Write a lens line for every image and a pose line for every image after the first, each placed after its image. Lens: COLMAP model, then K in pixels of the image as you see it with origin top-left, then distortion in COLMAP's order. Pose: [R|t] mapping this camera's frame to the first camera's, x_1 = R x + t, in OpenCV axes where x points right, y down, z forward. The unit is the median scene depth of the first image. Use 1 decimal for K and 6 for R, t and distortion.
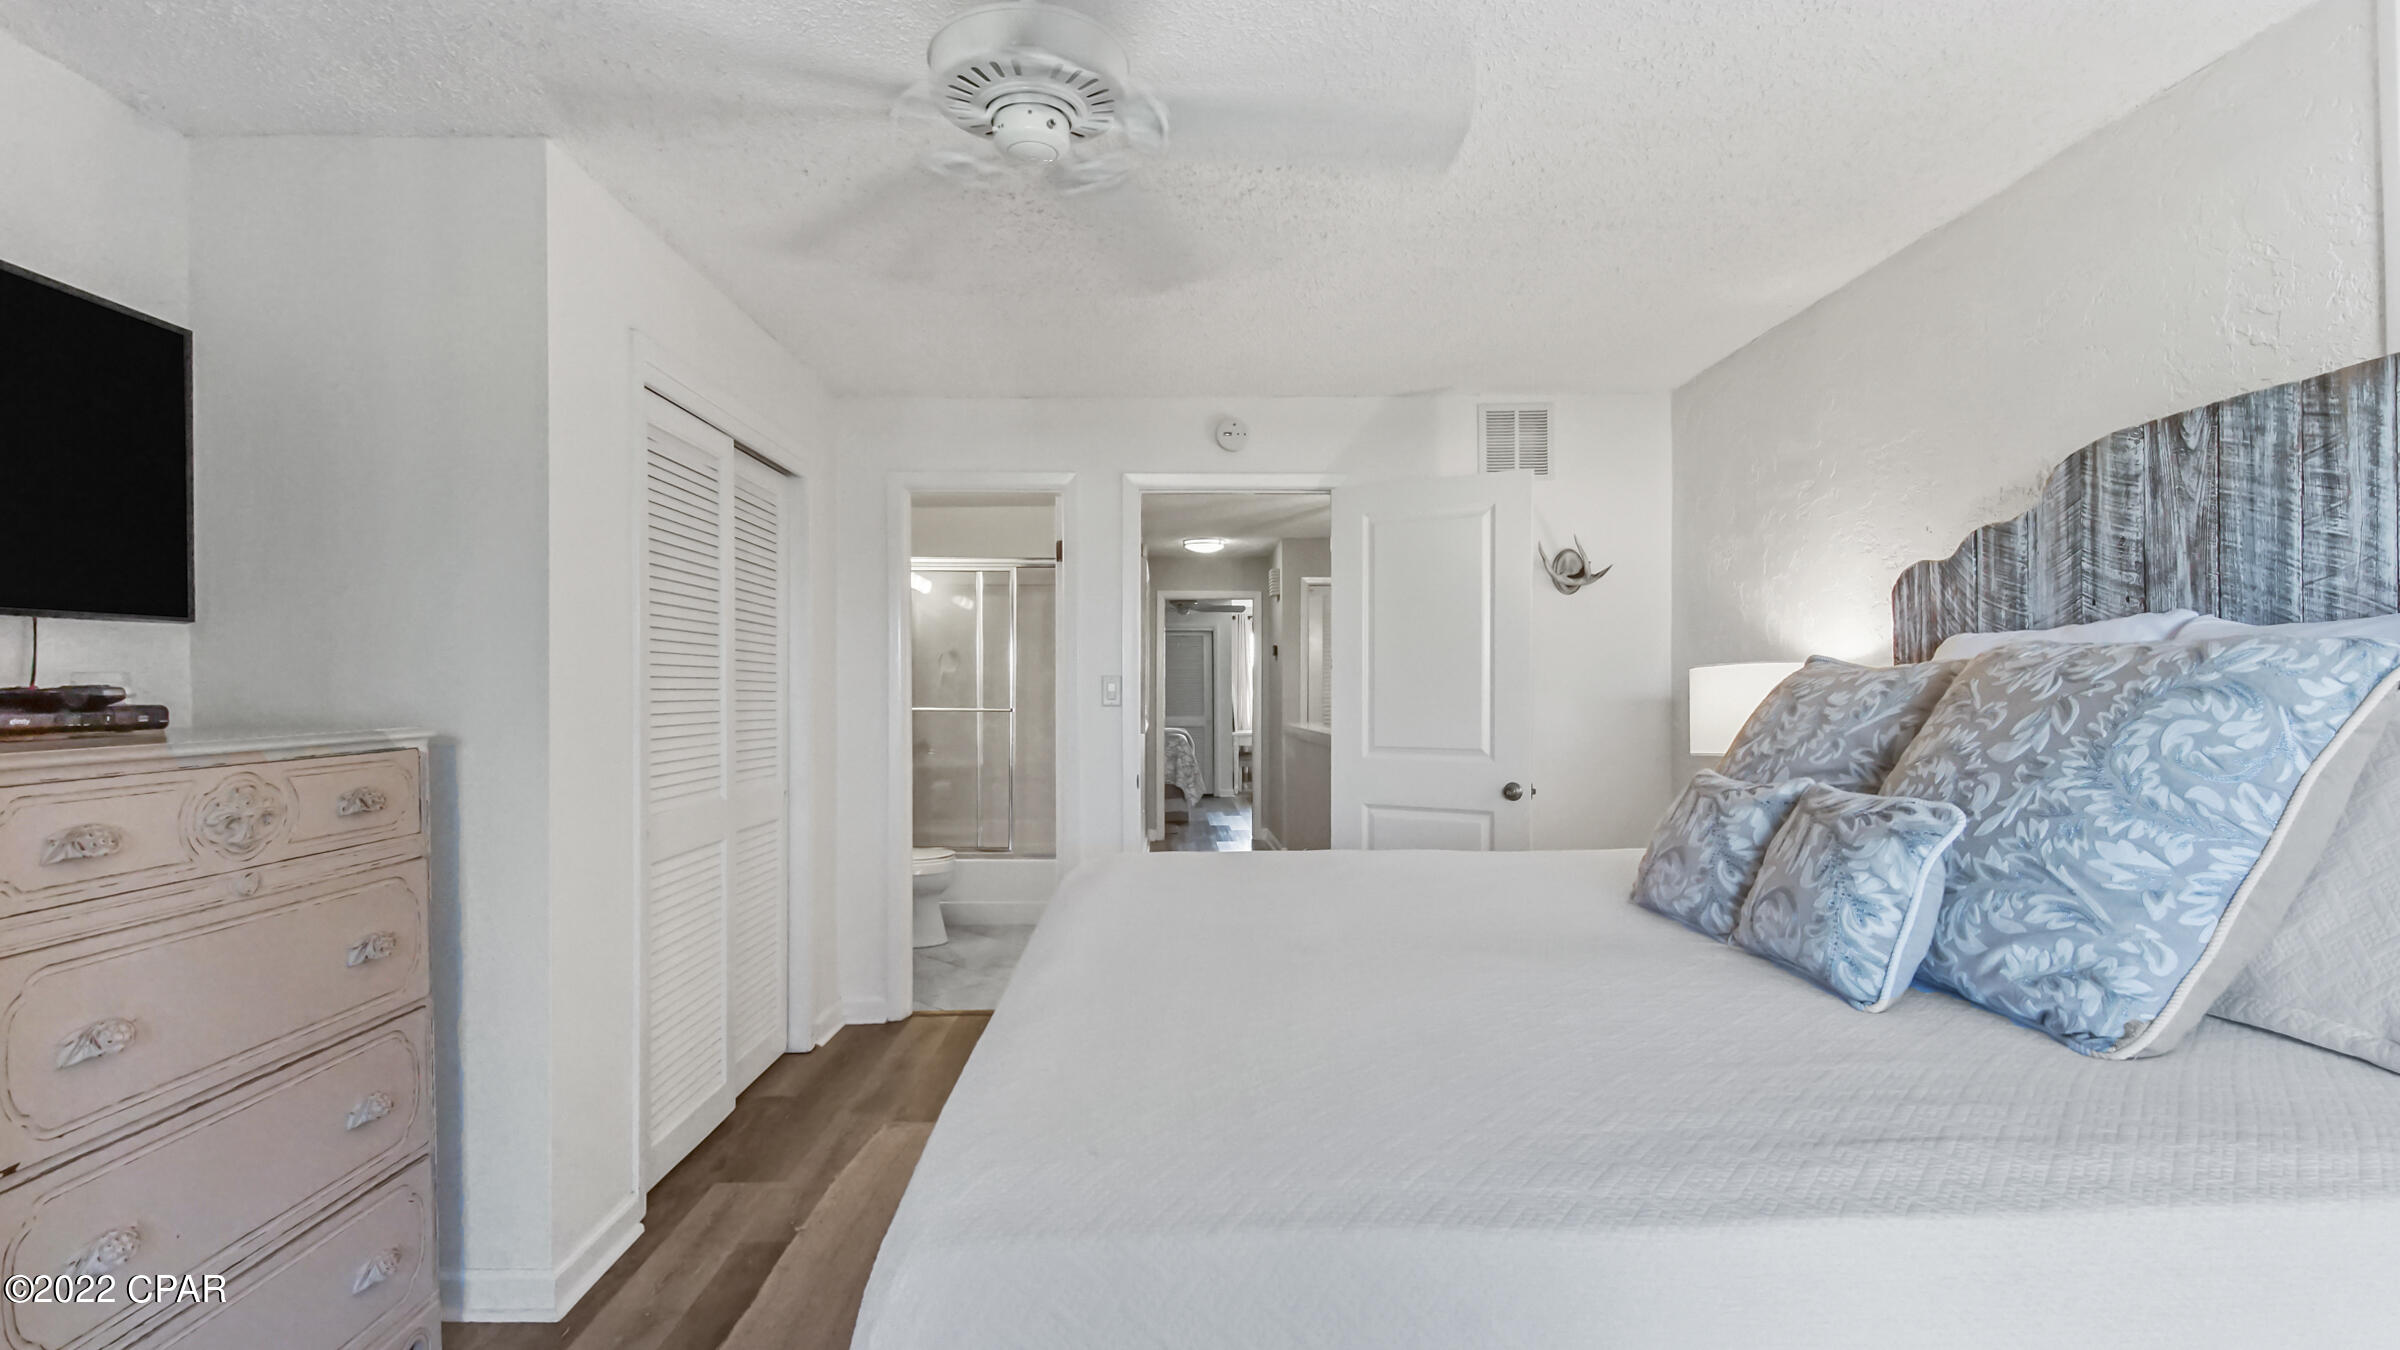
lens RADIAL K [[1143.8, 0, 1200.5], [0, 1143.8, 679.0], [0, 0, 1]] dist [0.004185, -0.000413]
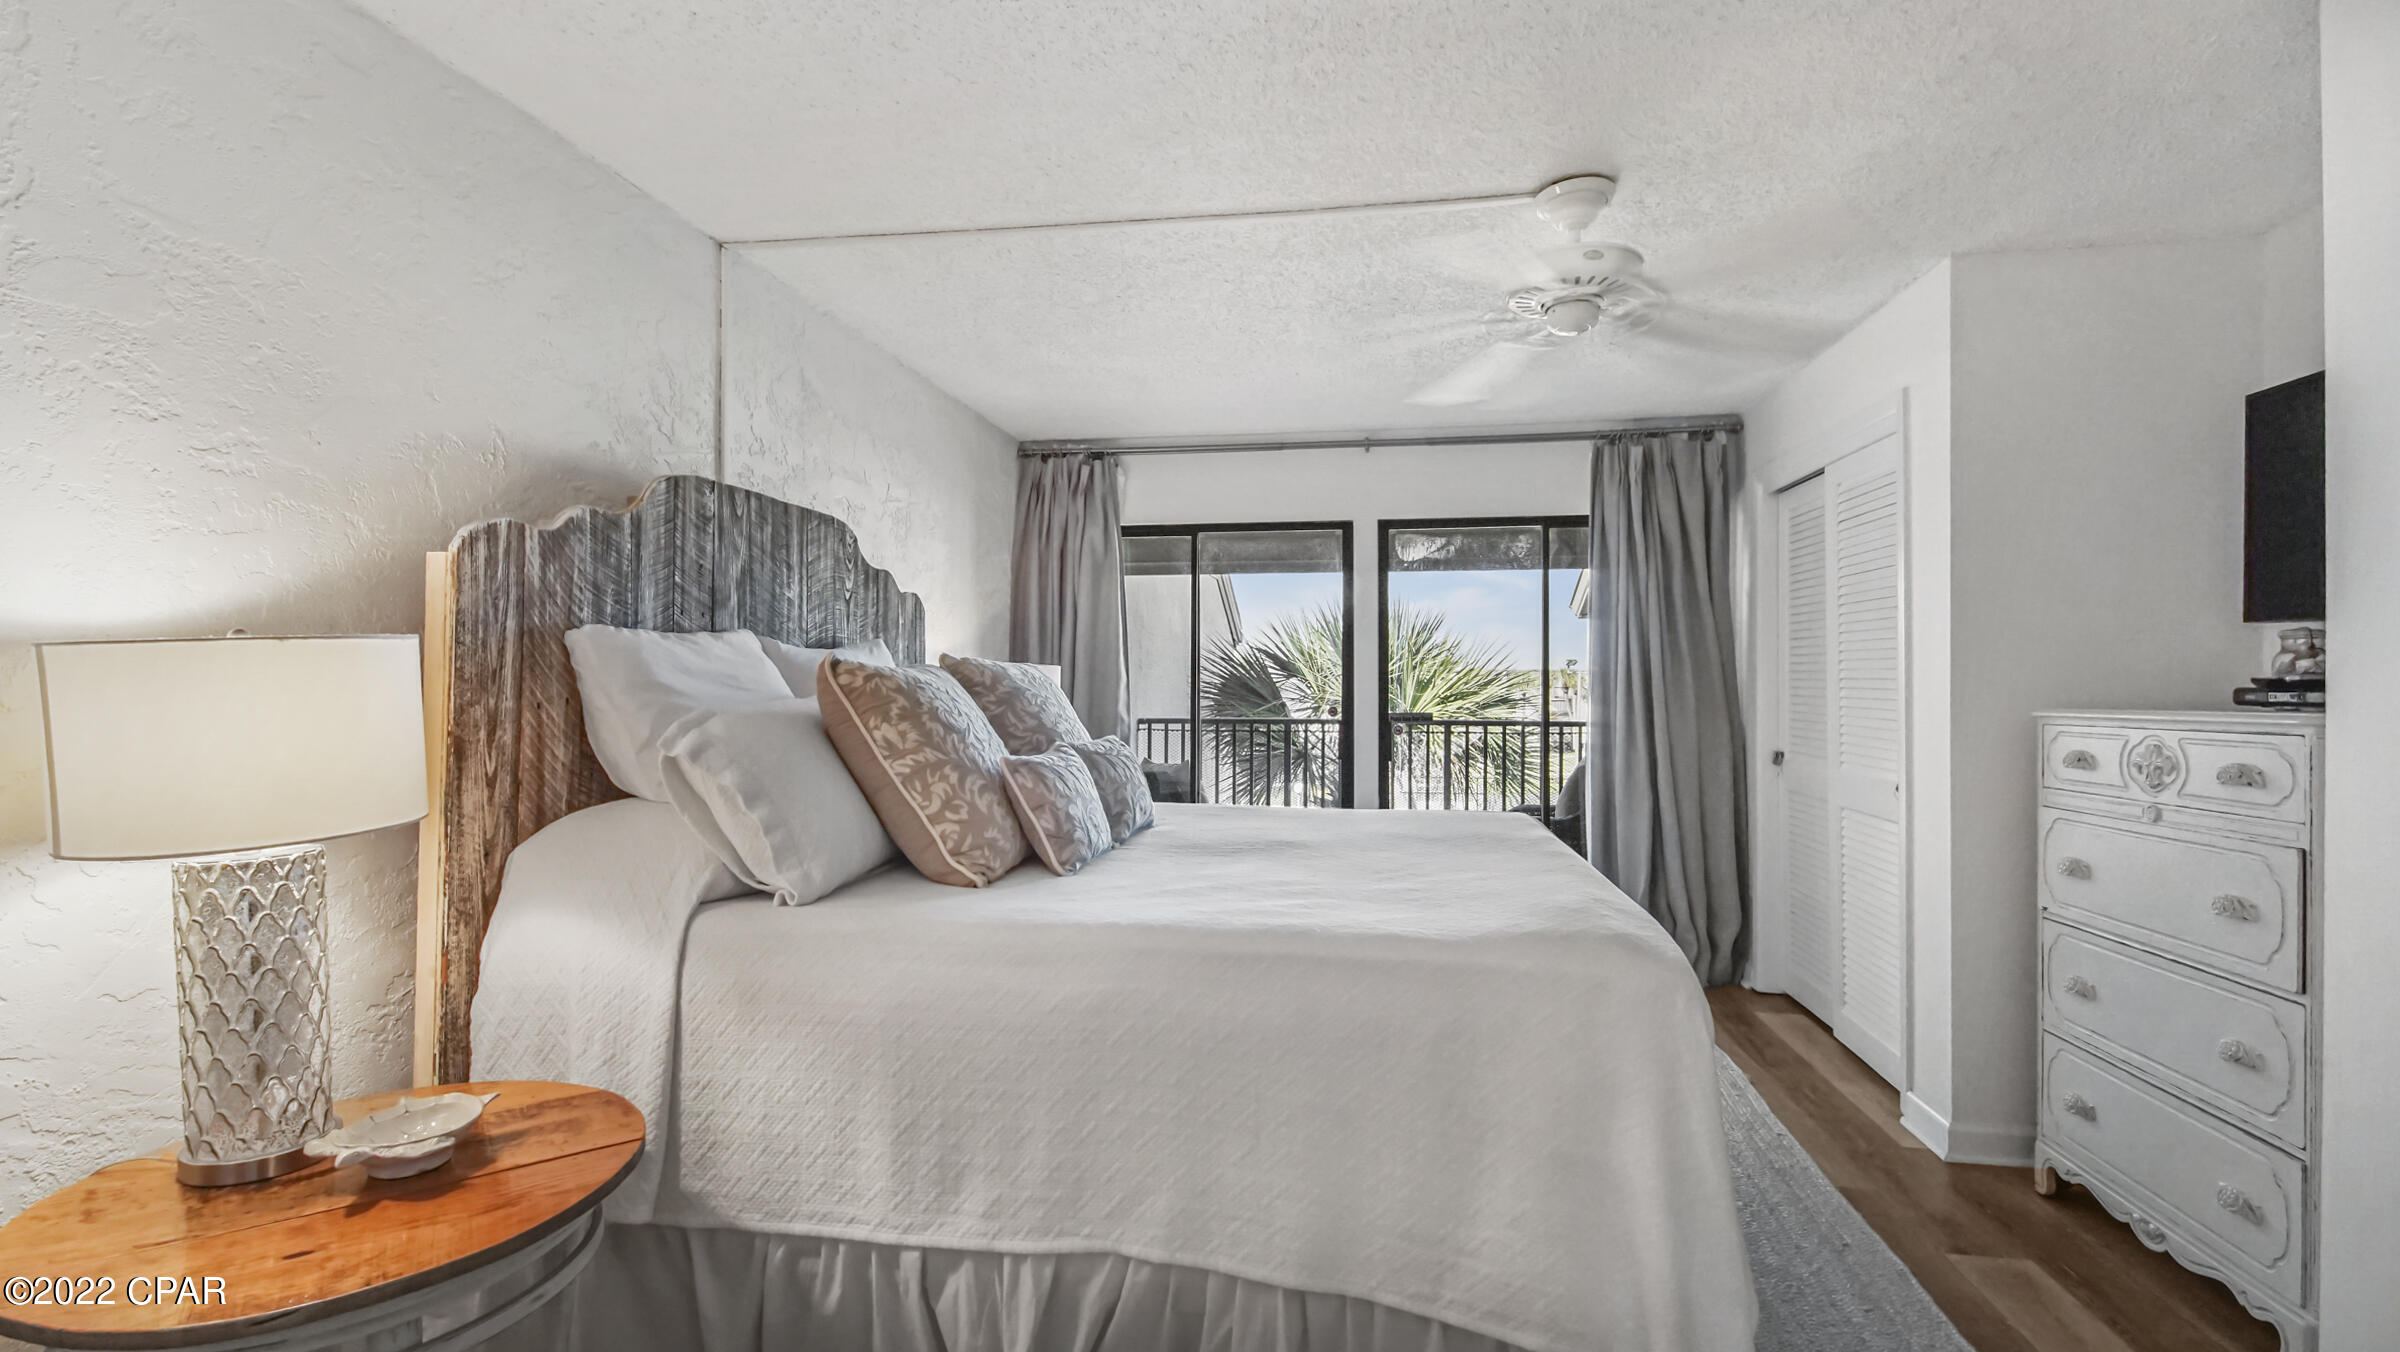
lens RADIAL K [[1143.8, 0, 1205.9], [0, 1143.8, 684.9], [0, 0, 1]] dist [0.004185, -0.000413]
pose [[-0.981055, 0.008014, 0.193561, 0.035222], [0.005249, 0.999877, -0.014794, 0.028077], [-0.193656, -0.013497, -0.980977, 2.160558]]
